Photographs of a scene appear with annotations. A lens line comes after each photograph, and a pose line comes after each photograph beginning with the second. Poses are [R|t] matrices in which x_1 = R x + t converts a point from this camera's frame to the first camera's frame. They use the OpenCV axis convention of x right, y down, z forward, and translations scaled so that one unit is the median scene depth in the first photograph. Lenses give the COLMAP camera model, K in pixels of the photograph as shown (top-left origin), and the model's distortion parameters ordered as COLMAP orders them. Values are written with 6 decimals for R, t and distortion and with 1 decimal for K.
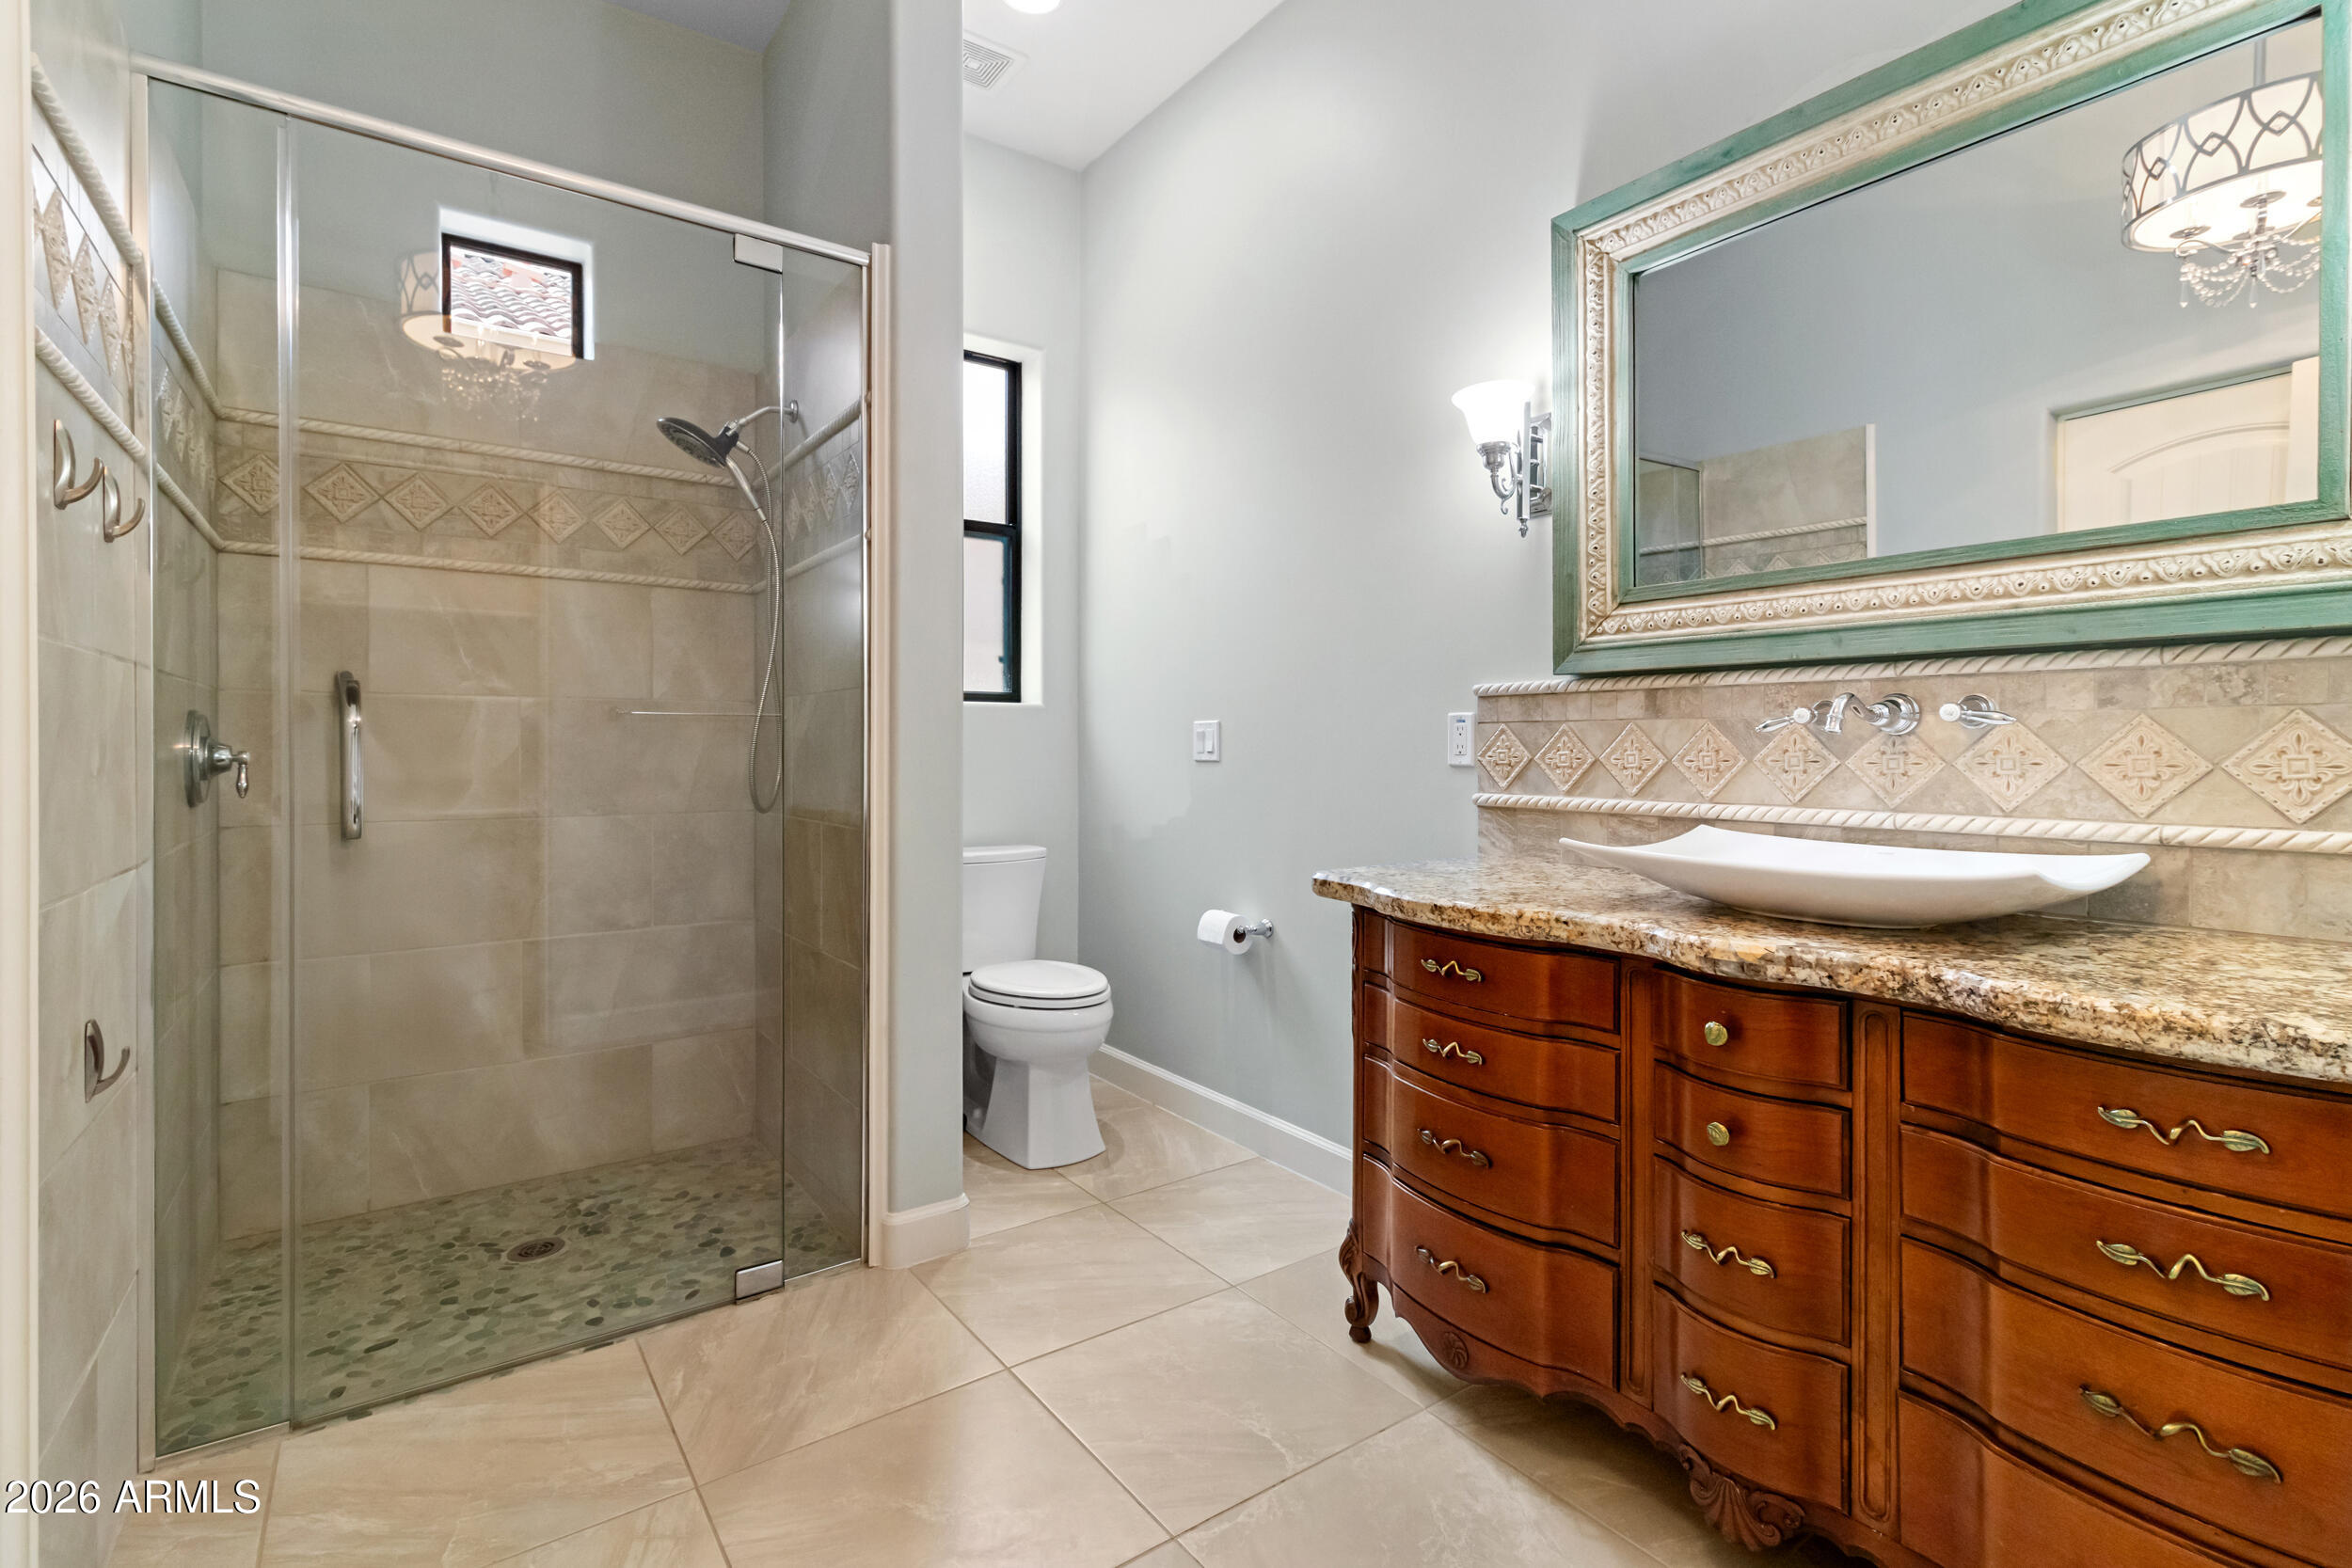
lens RADIAL K [[1100.2, 0, 1179.9], [0, 1100.2, 770.1], [0, 0, 1]] dist [0.032610, 0.000073]
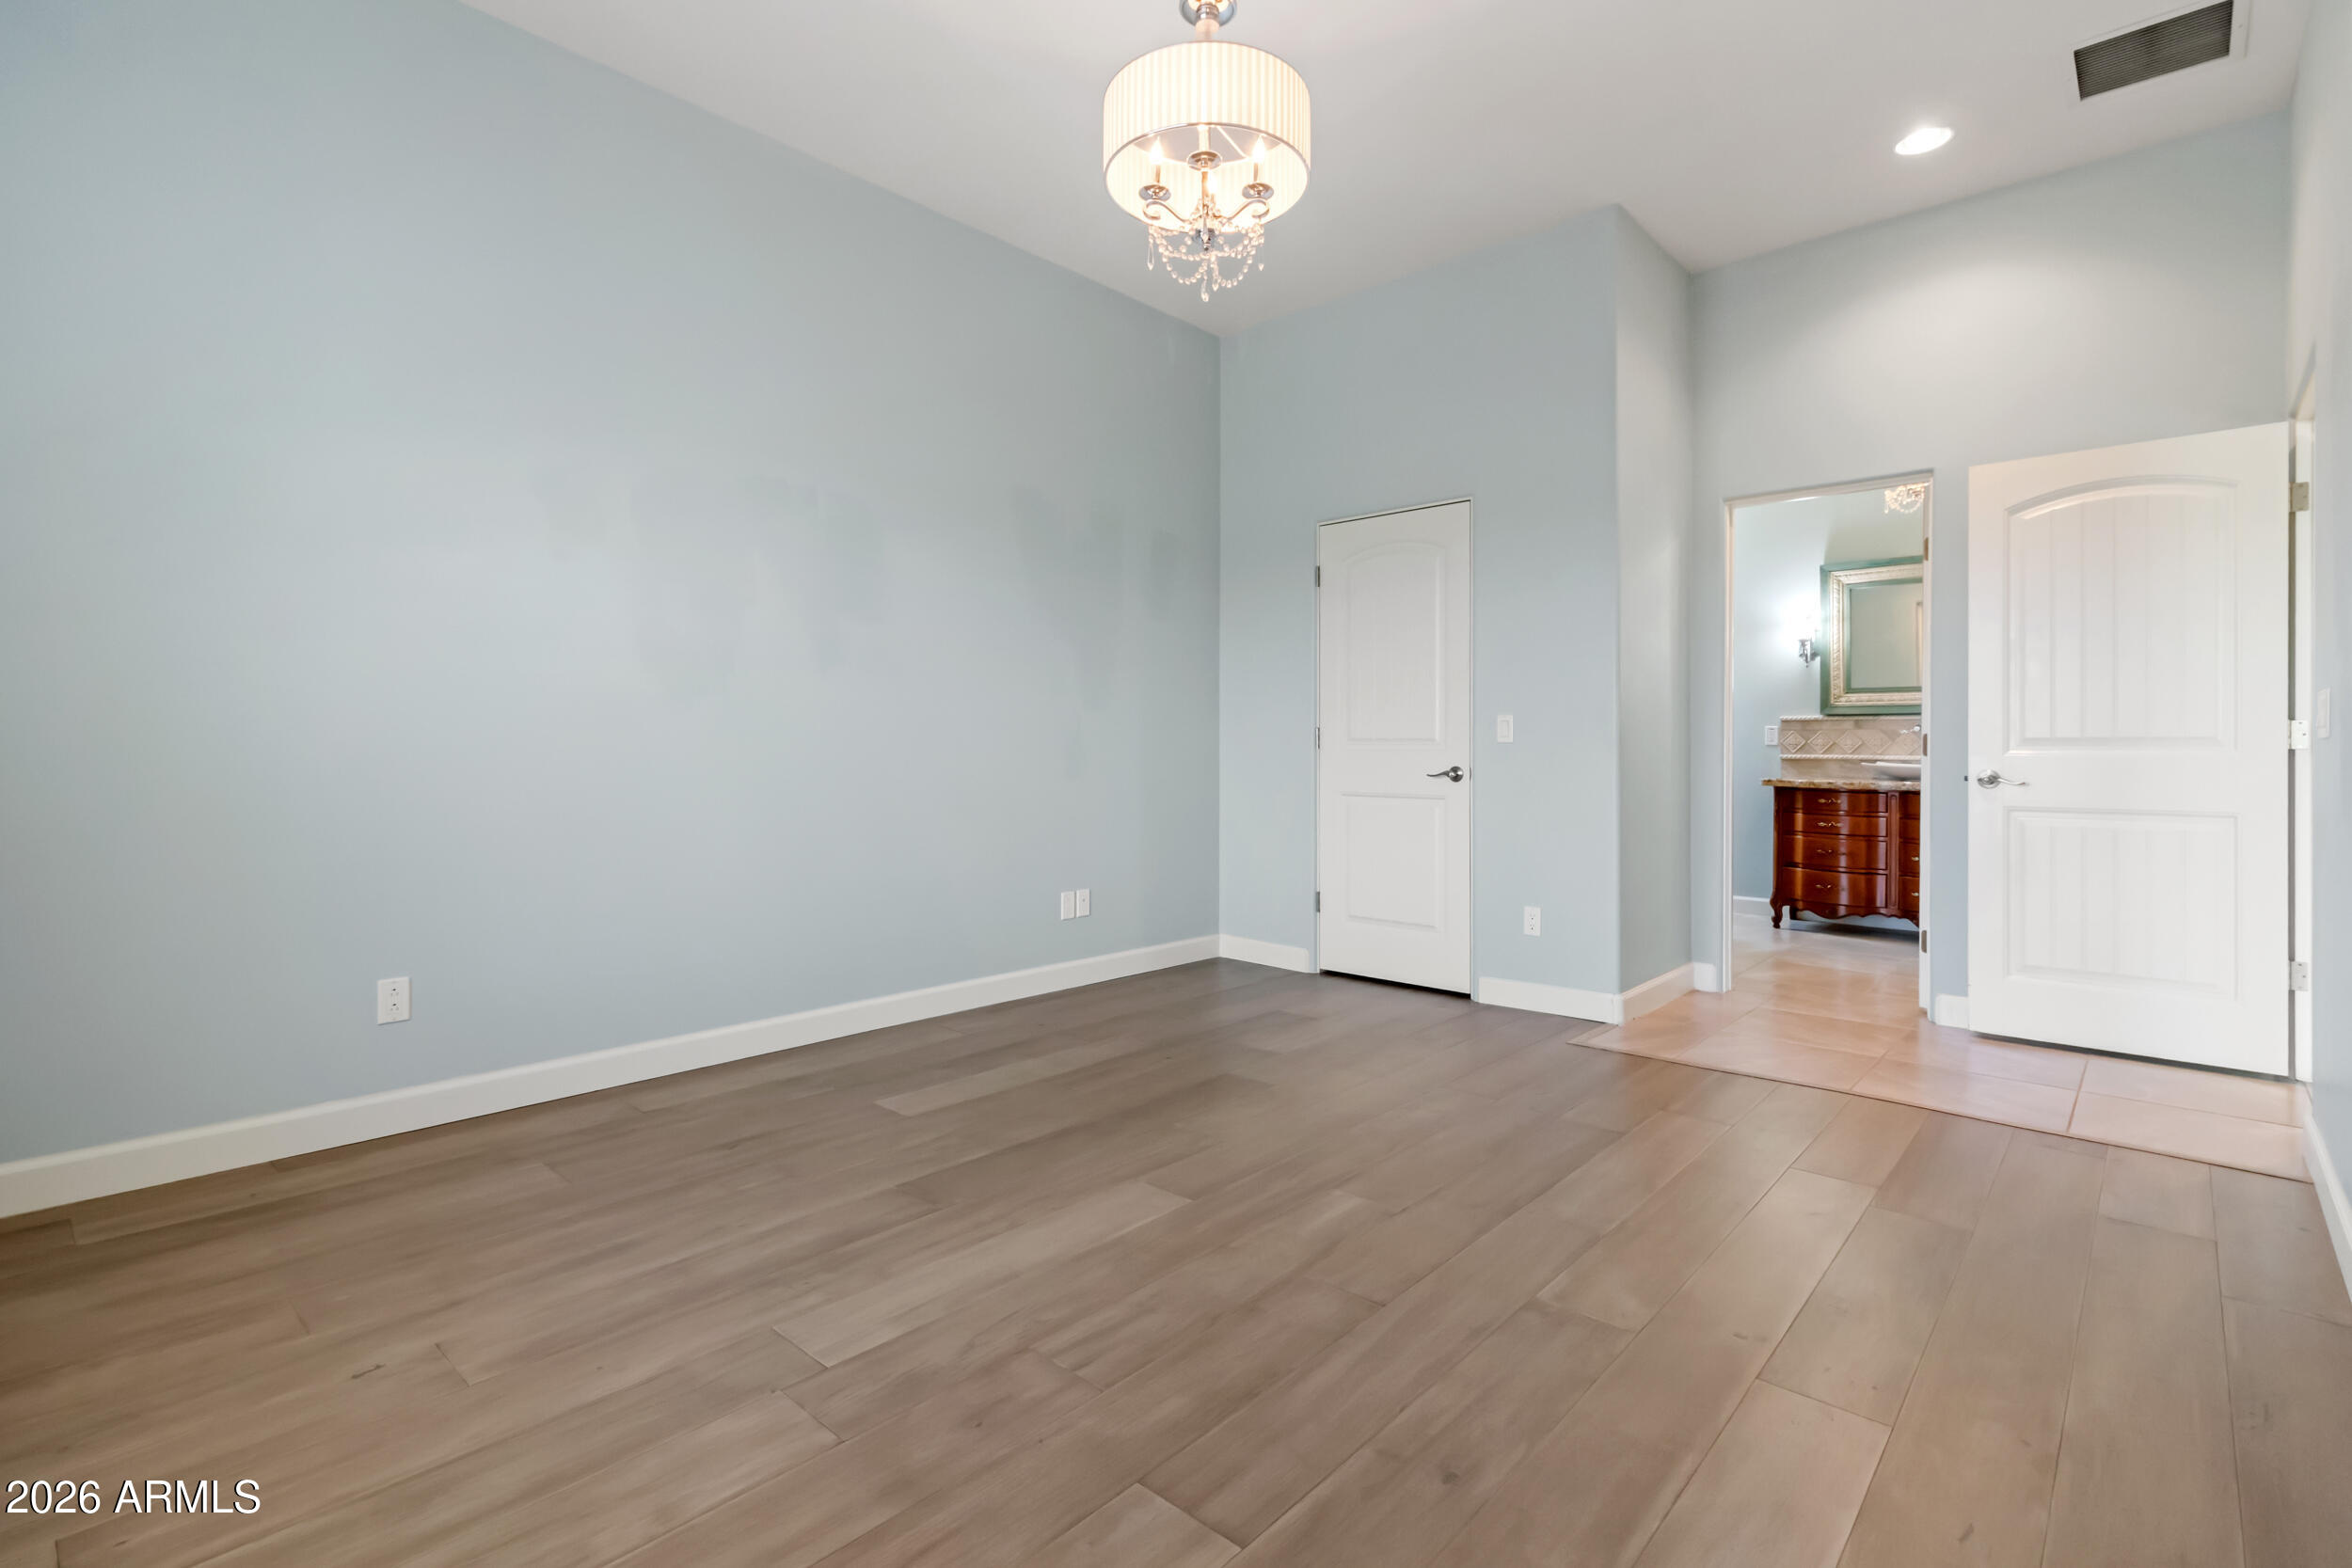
lens RADIAL K [[1100.2, 0, 1174.4], [0, 1100.2, 771.2], [0, 0, 1]] dist [0.032610, 0.000073]
pose [[0.978304, -0.002648, 0.207157, -2.074088], [0.002958, 0.999995, -0.001188, 0.068942], [-0.207153, 0.001775, 0.978307, -1.655698]]
